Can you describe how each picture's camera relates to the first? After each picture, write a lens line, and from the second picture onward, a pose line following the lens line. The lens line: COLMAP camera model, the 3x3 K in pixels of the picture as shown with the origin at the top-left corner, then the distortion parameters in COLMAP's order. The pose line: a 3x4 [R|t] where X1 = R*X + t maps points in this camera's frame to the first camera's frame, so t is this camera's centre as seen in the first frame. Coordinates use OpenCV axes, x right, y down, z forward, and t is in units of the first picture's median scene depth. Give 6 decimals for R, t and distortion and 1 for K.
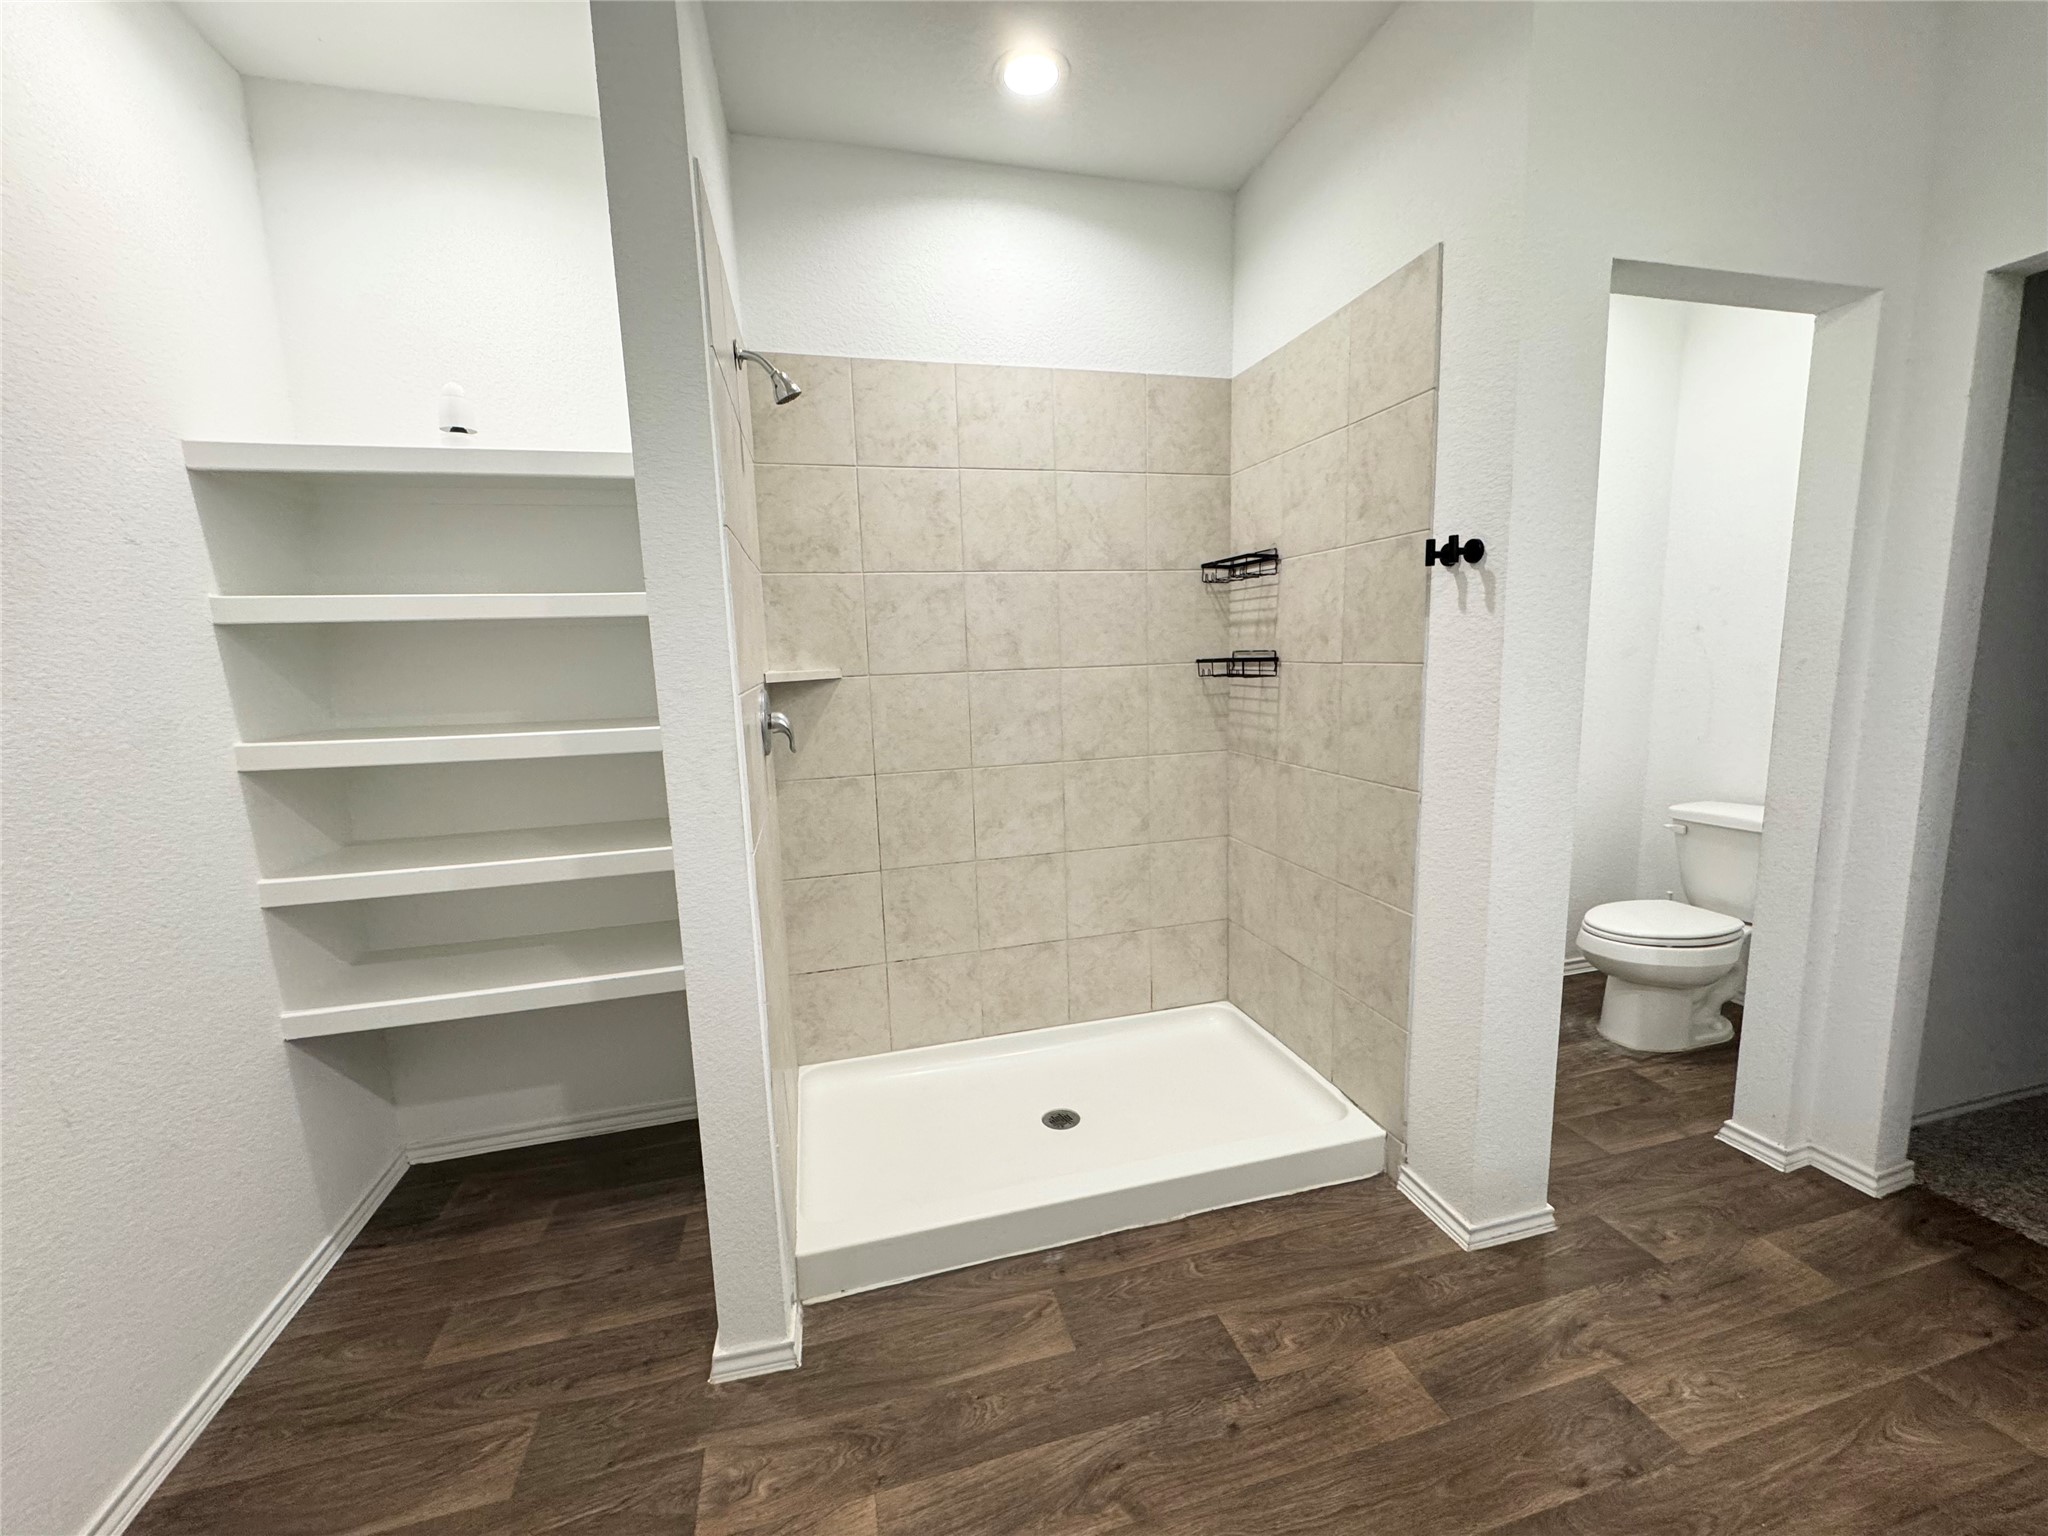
lens RADIAL K [[812.6, 0, 1026.6], [0, 812.6, 774.3], [0, 0, 1]] dist [-0.002854, 0.000436]
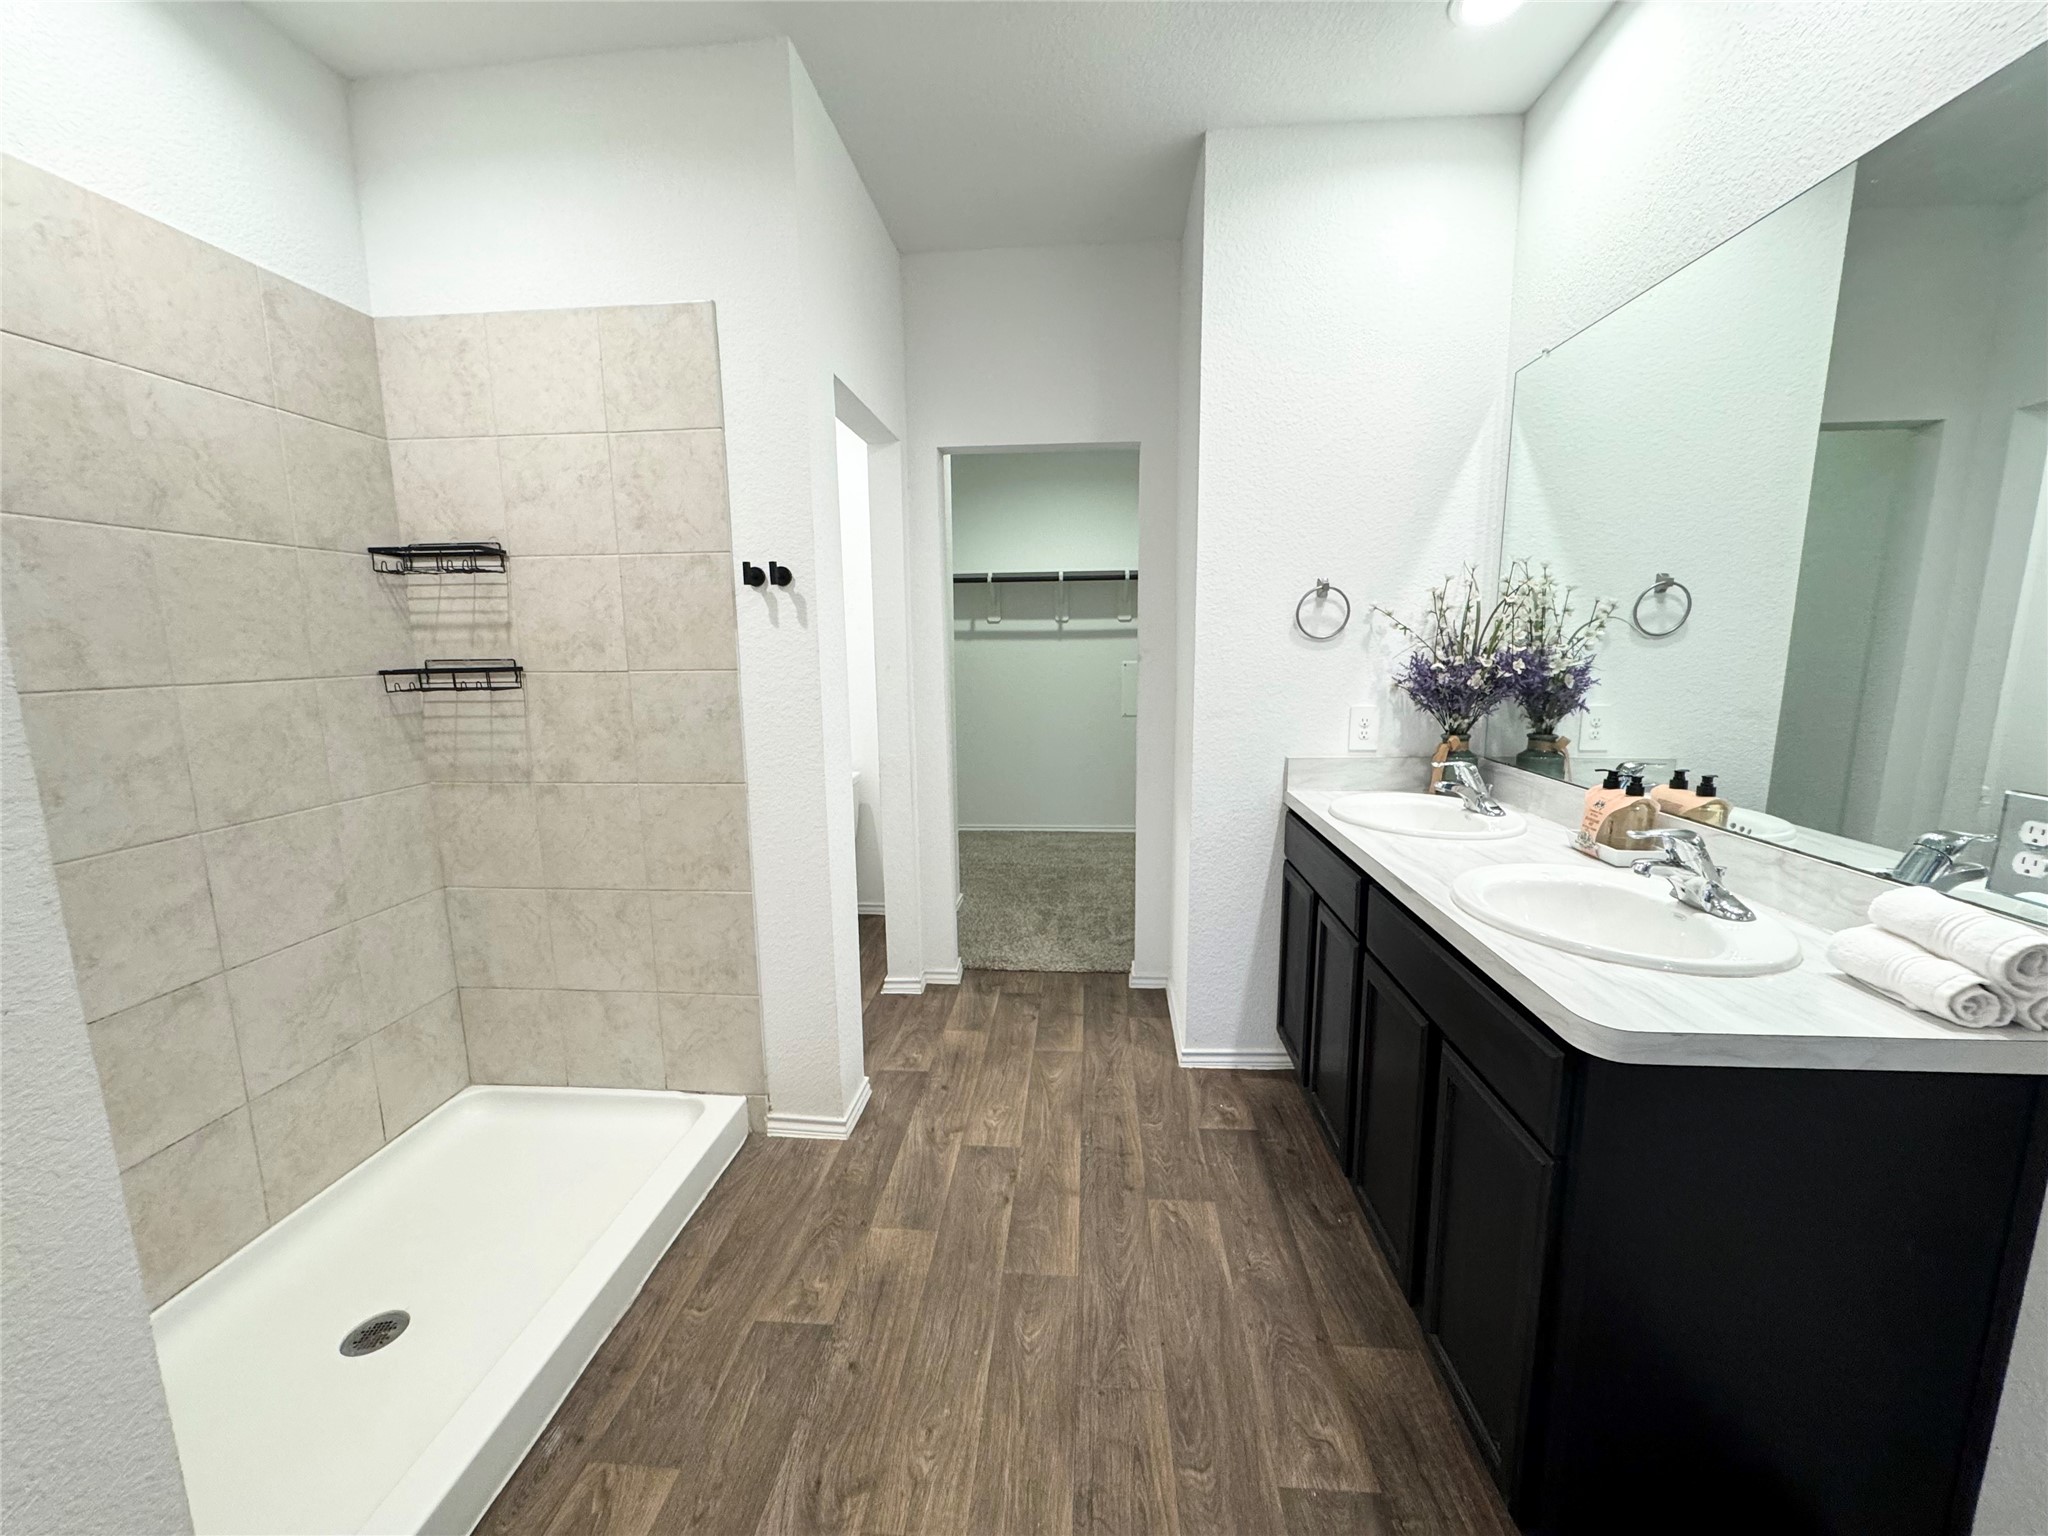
lens RADIAL K [[812.6, 0, 1024.9], [0, 812.6, 774.4], [0, 0, 1]] dist [-0.002854, 0.000436]
pose [[0.336187, -0.125966, 0.933333, -0.460432], [0.144099, 0.986226, 0.081200, -0.027234], [-0.930706, 0.107195, 0.349708, 0.249561]]
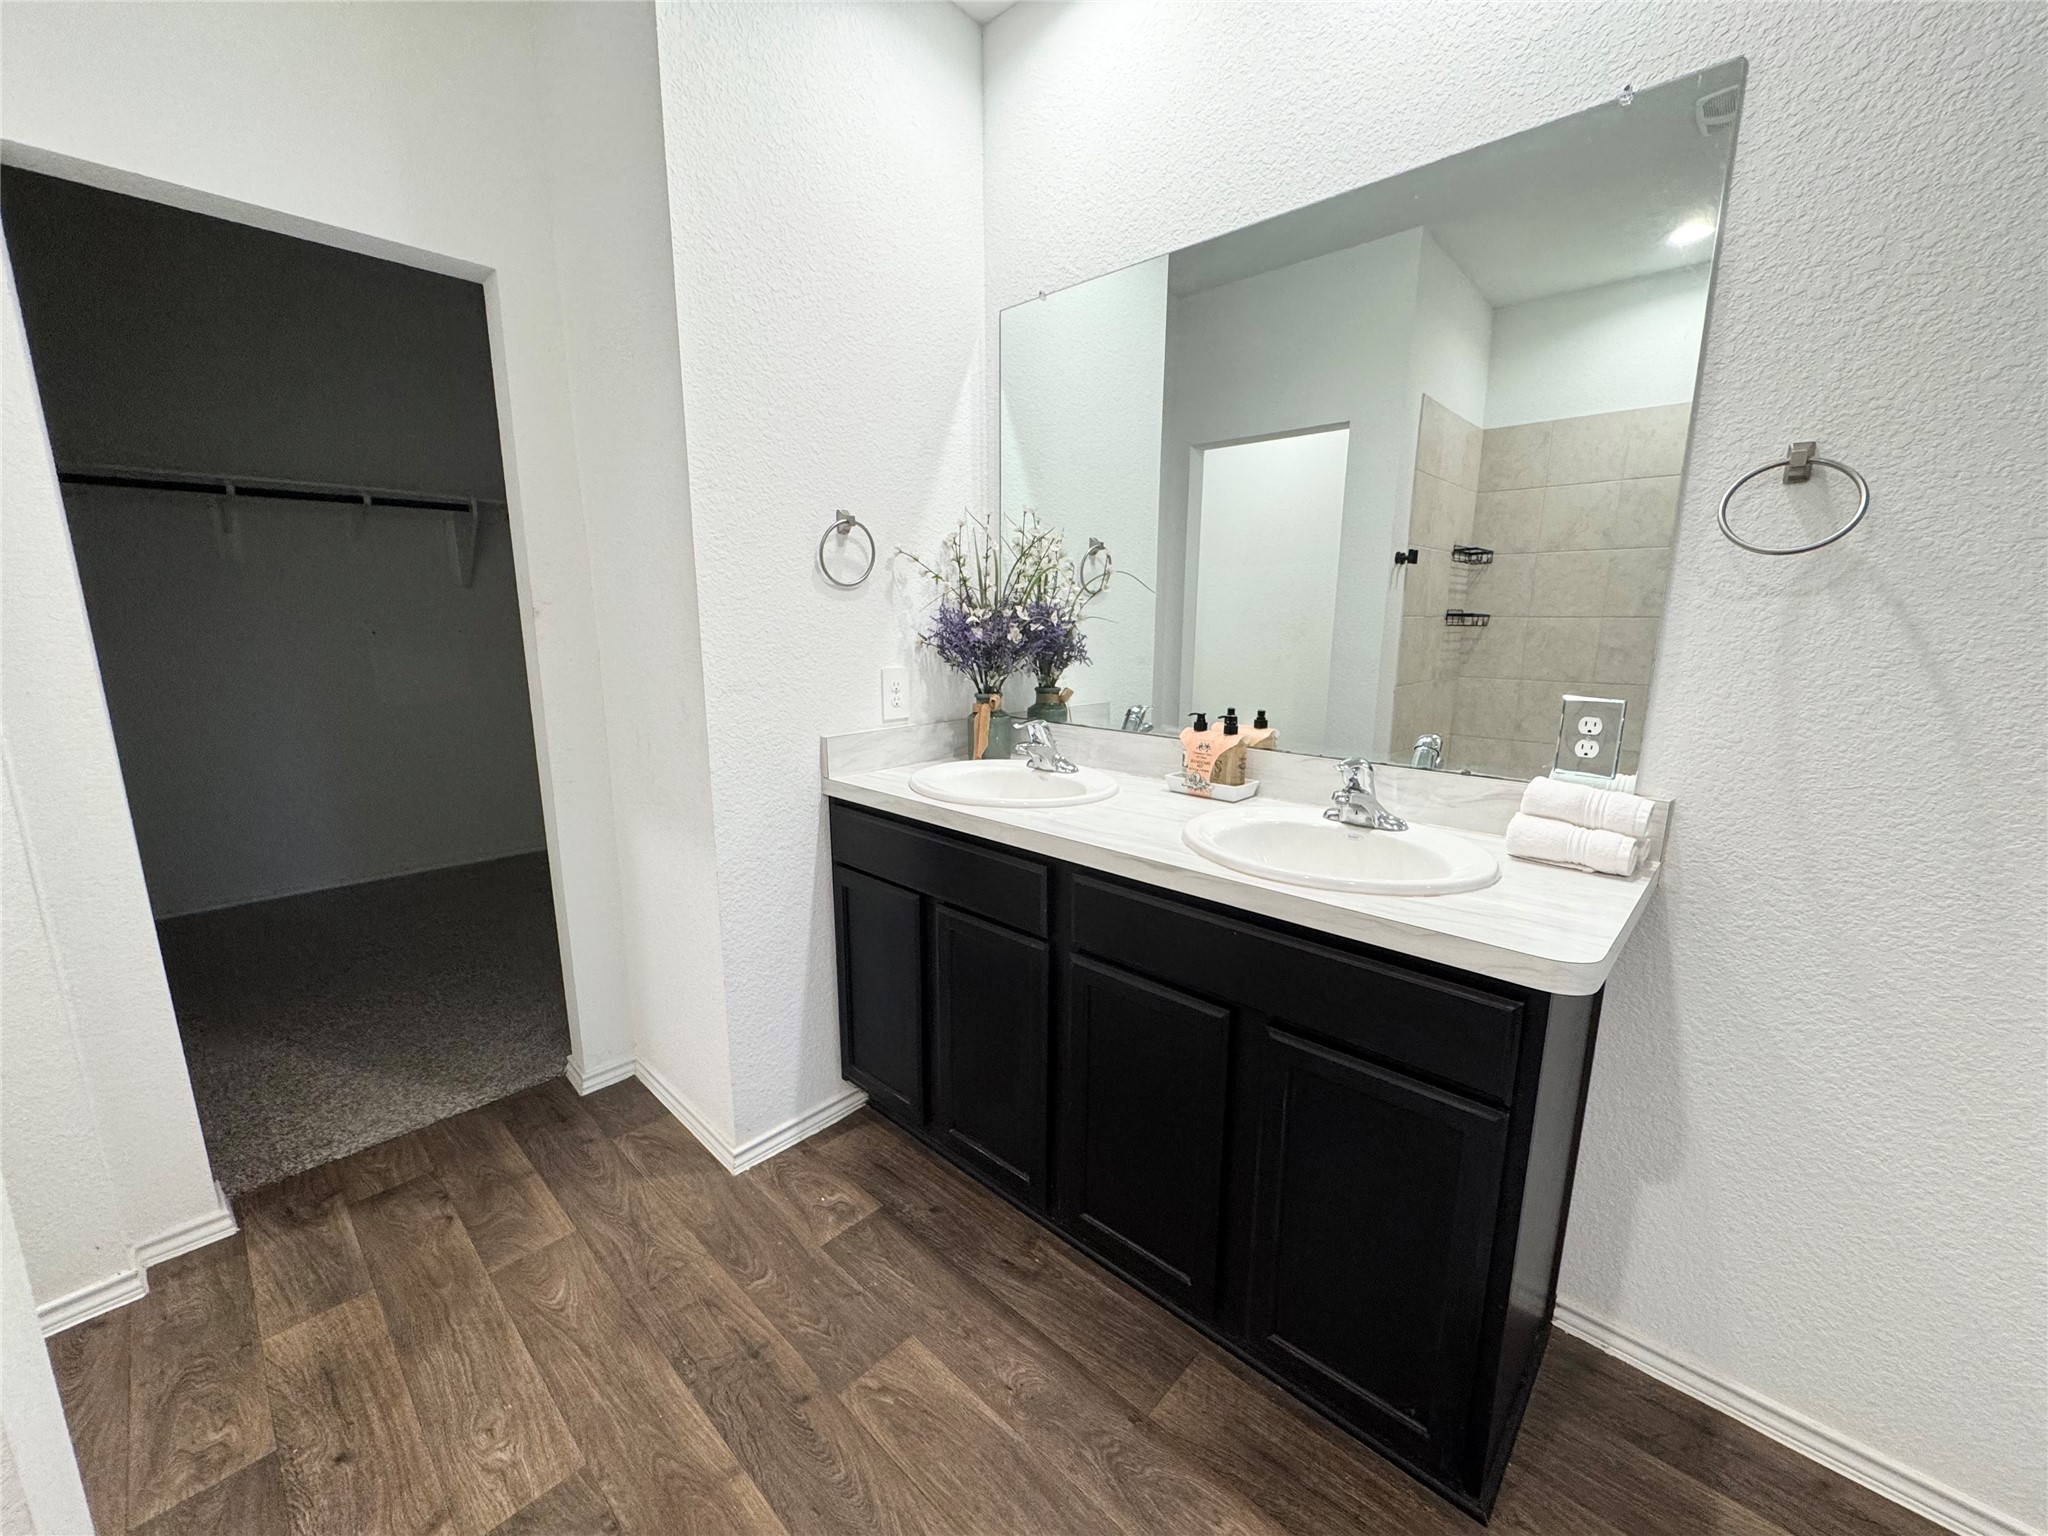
lens RADIAL K [[812.6, 0, 1024.9], [0, 812.6, 772.3], [0, 0, 1]] dist [-0.002854, 0.000436]
pose [[-0.525755, -0.136966, 0.839537, -0.091534], [0.141863, 0.959012, 0.245298, -0.062209], [-0.838723, 0.248066, -0.484775, 0.620100]]
